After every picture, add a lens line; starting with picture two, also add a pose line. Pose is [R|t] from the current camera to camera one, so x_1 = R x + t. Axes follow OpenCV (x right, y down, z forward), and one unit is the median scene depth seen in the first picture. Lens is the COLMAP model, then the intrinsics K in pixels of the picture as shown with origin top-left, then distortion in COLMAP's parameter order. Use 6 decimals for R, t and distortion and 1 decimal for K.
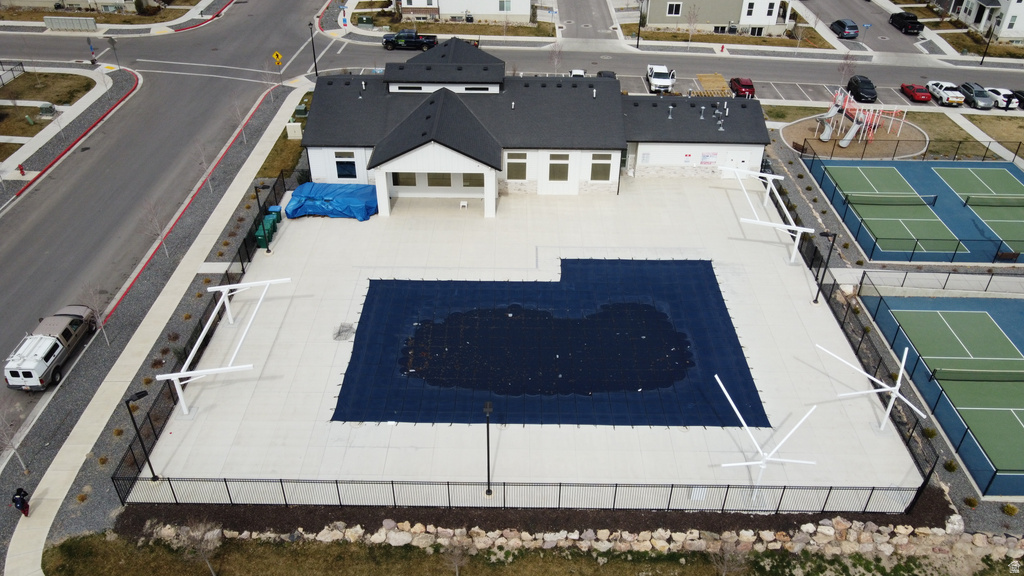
lens RADIAL K [[777.4, 0, 512.0], [0, 777.4, 288.0], [0, 0, 1]] dist [0.021520, -0.001865]
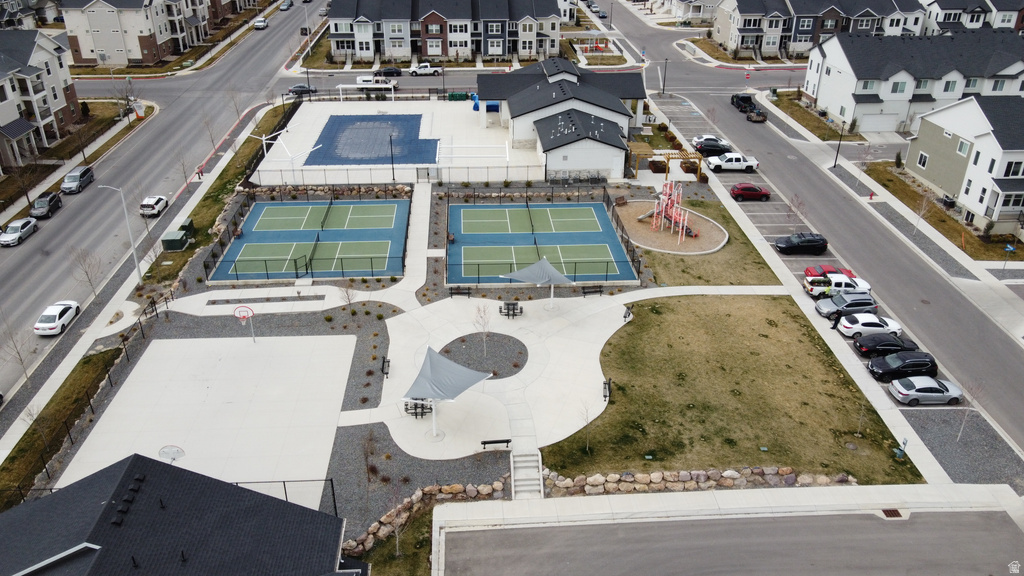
lens RADIAL K [[781.3, 0, 512.0], [0, 781.3, 288.0], [0, 0, 1]] dist [-0.004549, 0.035523]
pose [[0.075036, 0.449866, -0.889938, 1.516493], [-0.576296, 0.747887, 0.329467, -0.388371], [0.813789, 0.488146, 0.315374, 0.562558]]
